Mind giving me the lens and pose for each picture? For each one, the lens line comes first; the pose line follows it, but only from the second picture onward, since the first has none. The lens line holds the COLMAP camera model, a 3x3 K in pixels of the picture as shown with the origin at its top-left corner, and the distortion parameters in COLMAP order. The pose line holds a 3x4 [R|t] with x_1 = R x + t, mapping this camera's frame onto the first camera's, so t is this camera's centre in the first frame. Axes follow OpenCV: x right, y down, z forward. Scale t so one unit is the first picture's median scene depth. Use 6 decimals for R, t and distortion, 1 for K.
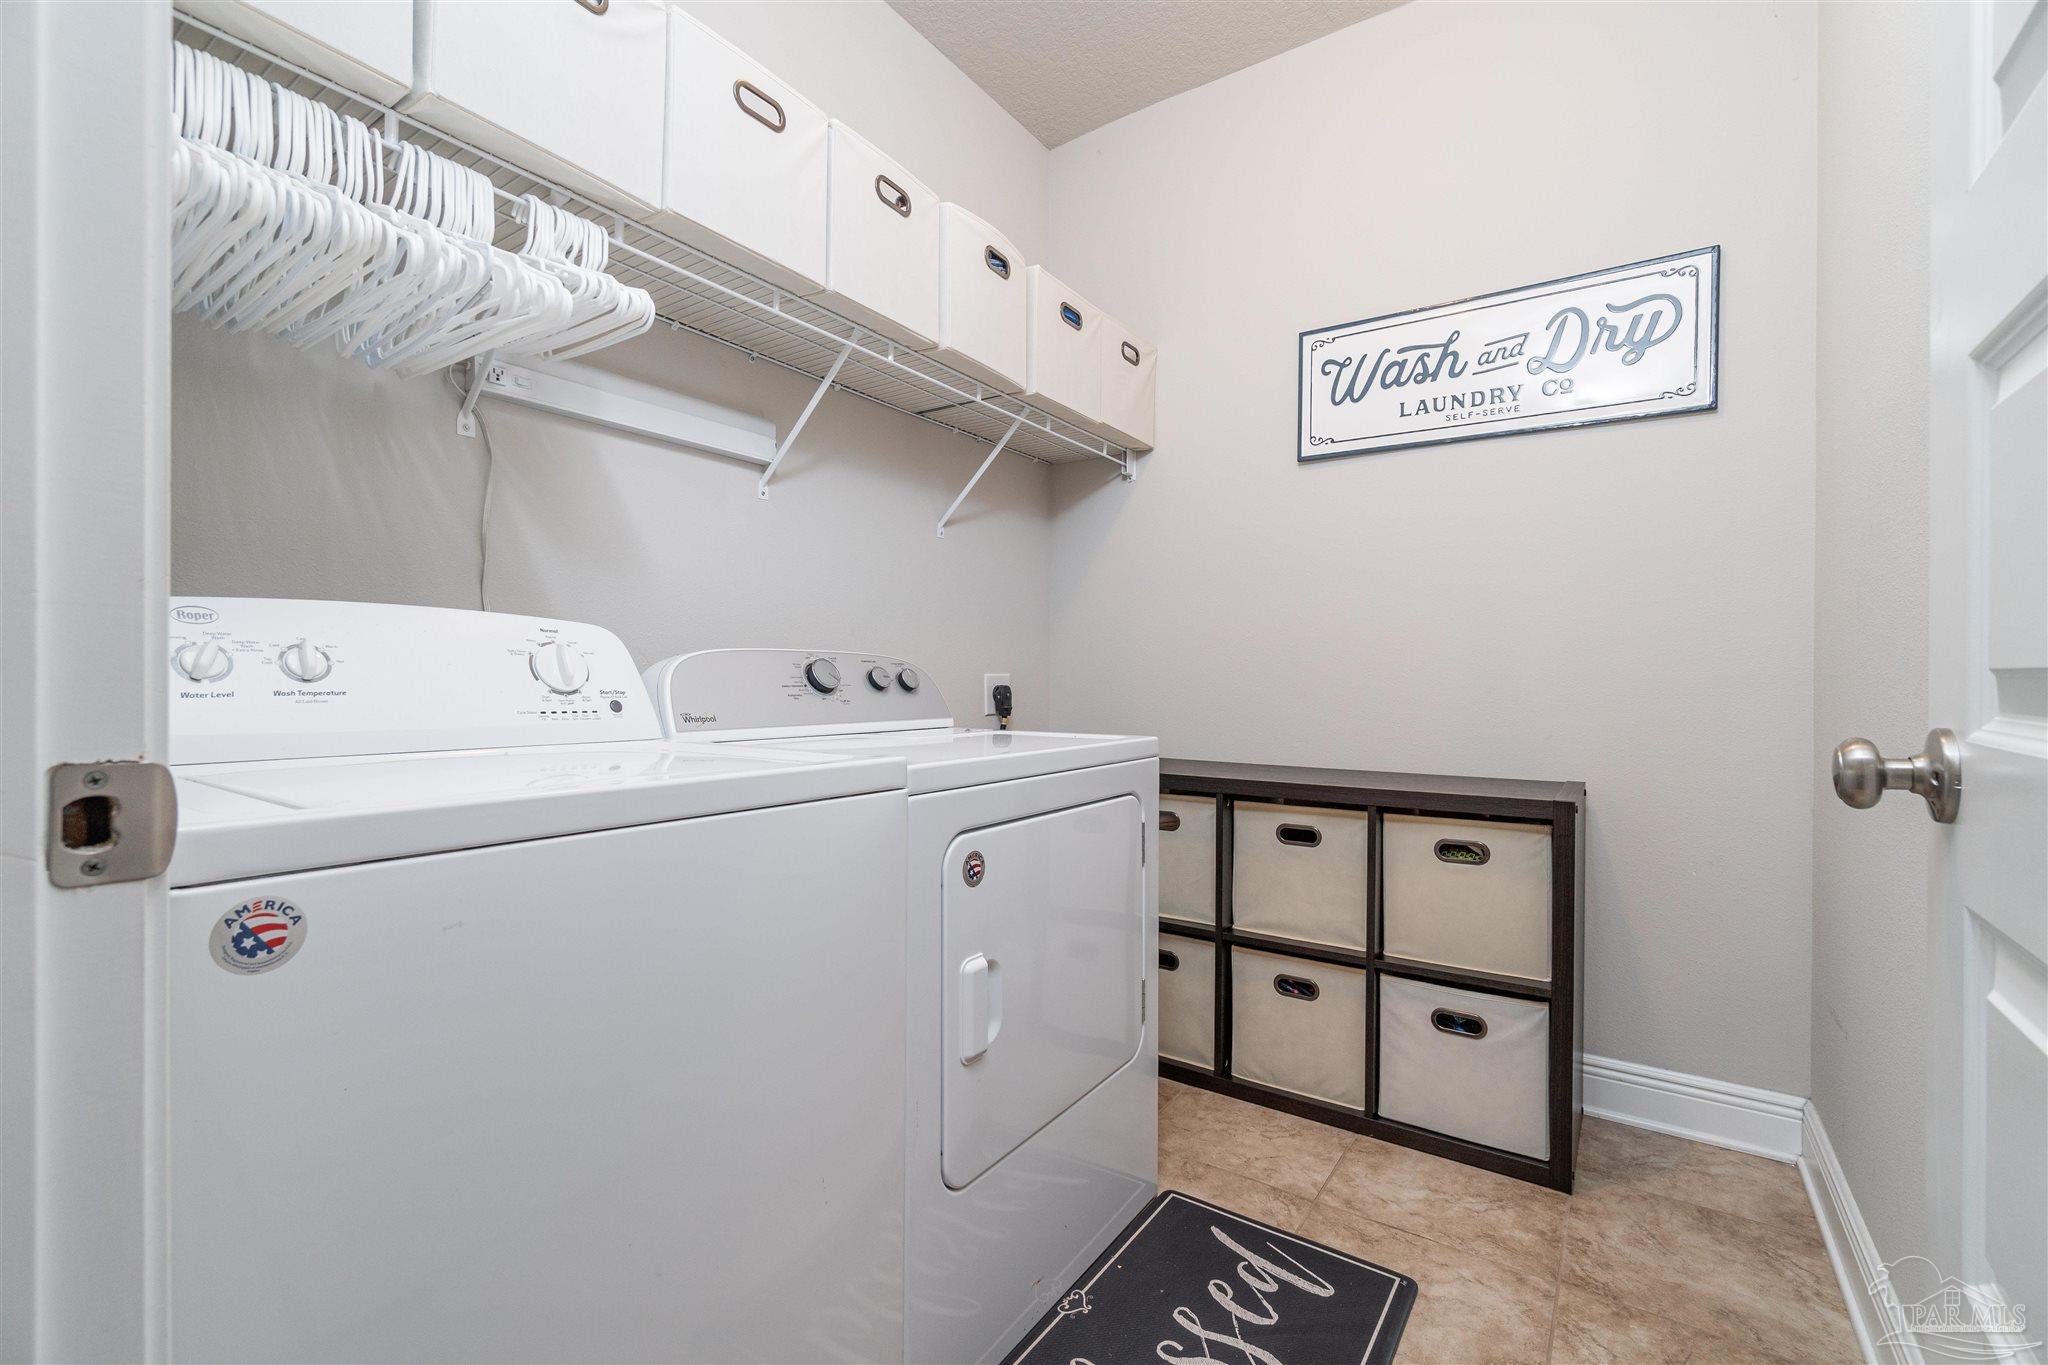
lens RADIAL K [[885.3, 0, 1015.1], [0, 885.3, 675.6], [0, 0, 1]] dist [-0.008718, 0.000104]
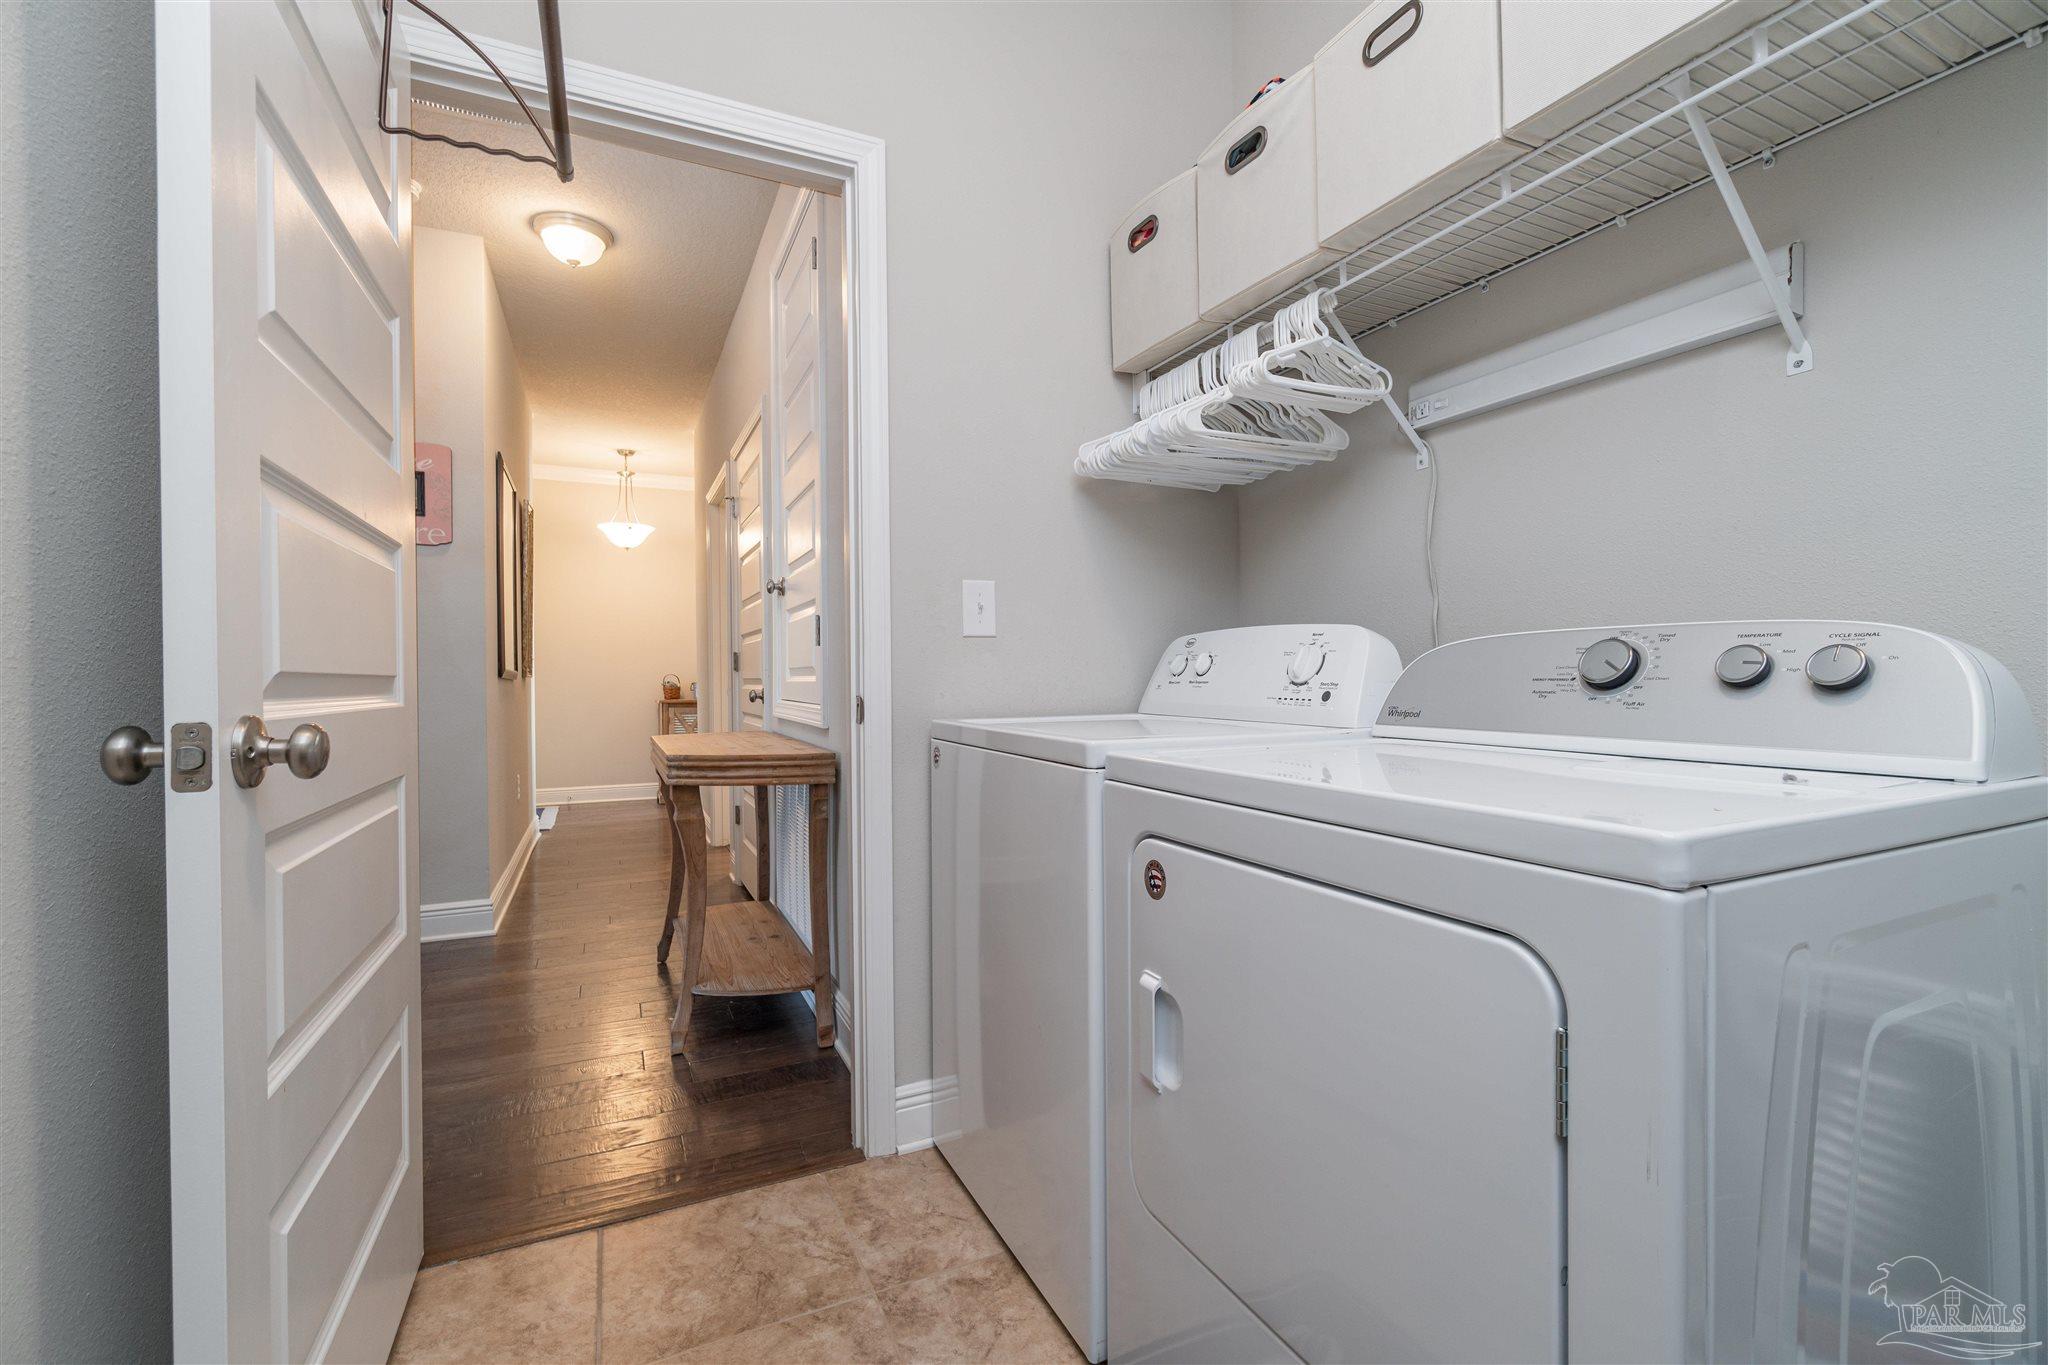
lens RADIAL K [[885.3, 0, 1019.7], [0, 885.3, 681.8], [0, 0, 1]] dist [-0.008718, 0.000104]
pose [[-0.503432, 0.005198, -0.864019, 0.790942], [0.007486, 0.999971, 0.001654, 0.011372], [0.864002, -0.005636, -0.503456, 1.304639]]
